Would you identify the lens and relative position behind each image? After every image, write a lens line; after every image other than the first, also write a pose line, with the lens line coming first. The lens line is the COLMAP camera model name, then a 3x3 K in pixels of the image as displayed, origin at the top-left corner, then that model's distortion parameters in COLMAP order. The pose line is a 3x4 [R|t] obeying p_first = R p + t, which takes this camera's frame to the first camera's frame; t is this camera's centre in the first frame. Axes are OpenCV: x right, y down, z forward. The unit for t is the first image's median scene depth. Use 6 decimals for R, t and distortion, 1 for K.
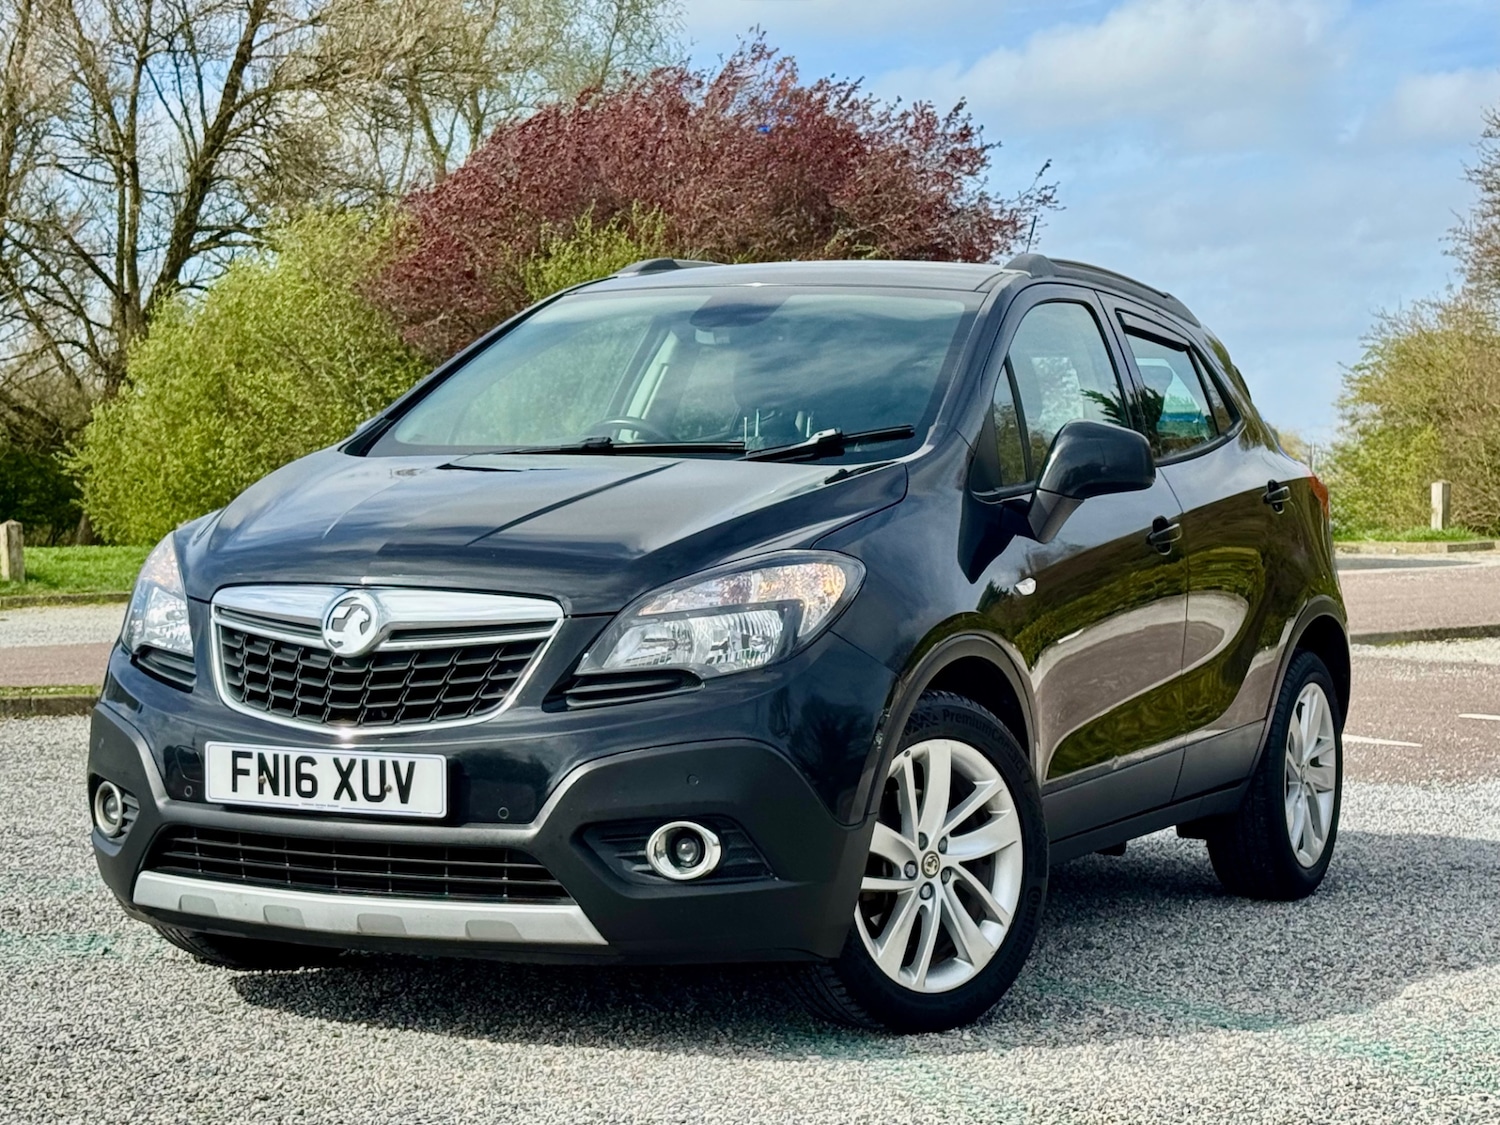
lens RADIAL K [[3247.3, 0, 753.2], [0, 3247.3, 568.0], [0, 0, 1]] dist [0.167731, 0.000000]
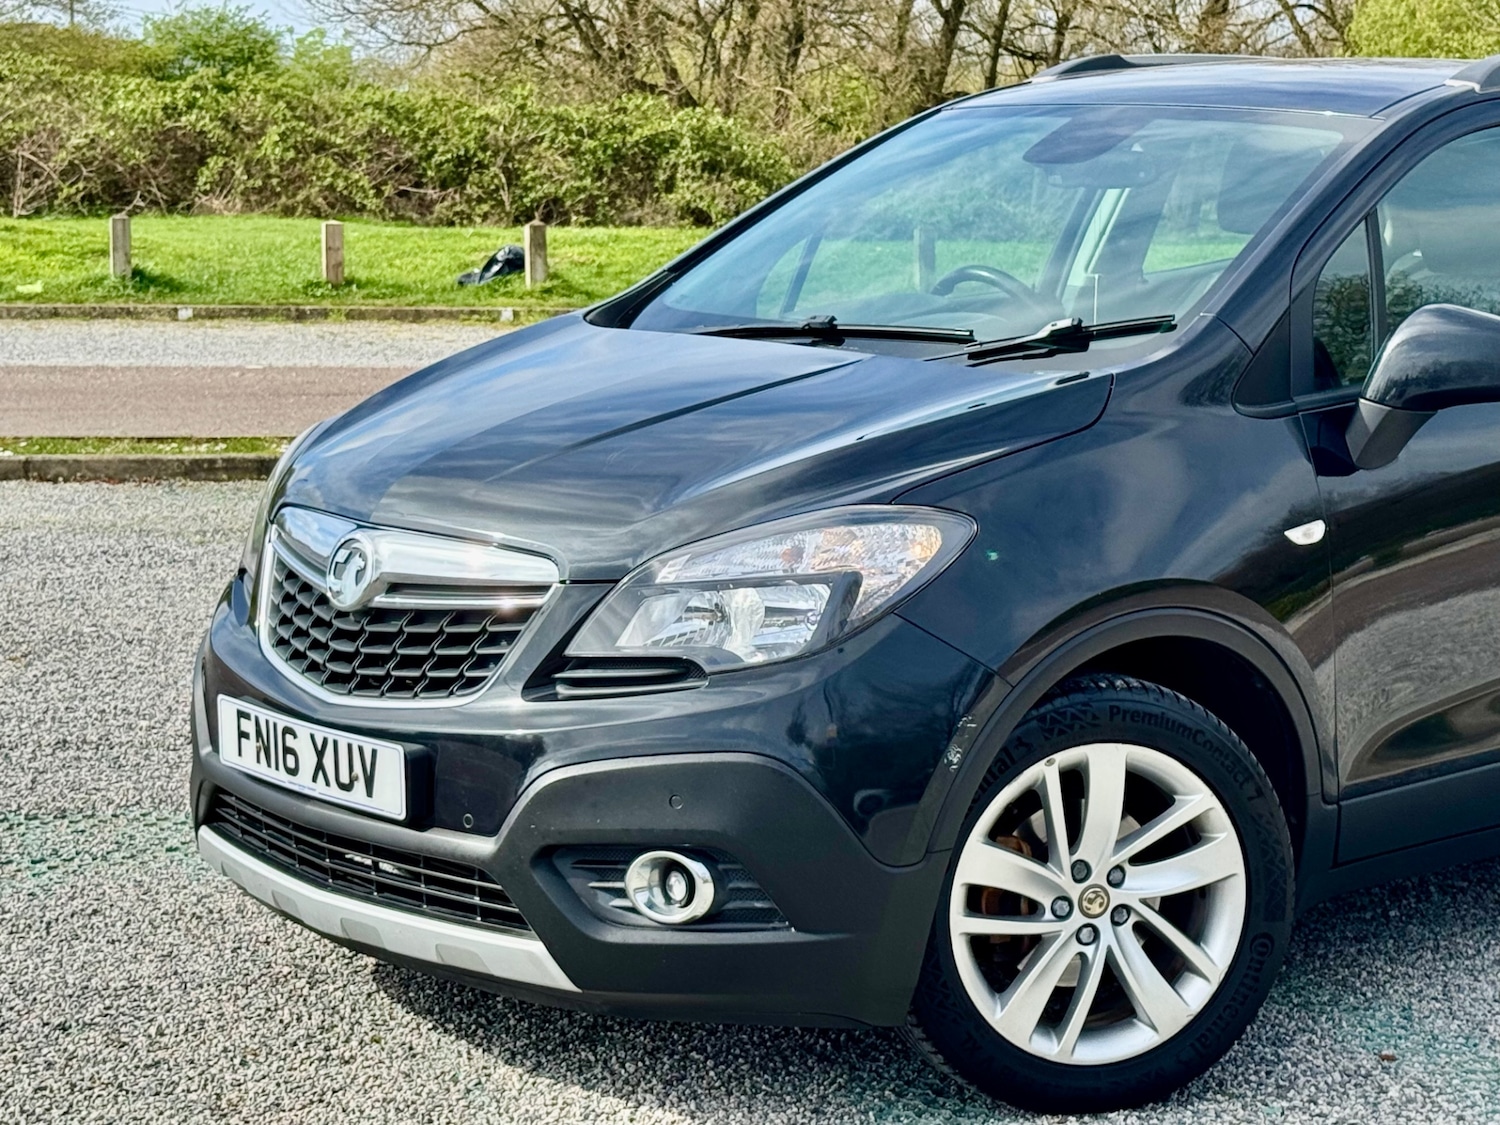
lens RADIAL K [[3247.3, 0, 739.3], [0, 3247.3, 553.8], [0, 0, 1]] dist [0.167731, 0.000000]
pose [[0.913694, 0.056050, -0.402519, 0.303654], [-0.013645, 0.994116, 0.107455, -0.078279], [0.406174, -0.092688, 0.909083, 0.282502]]
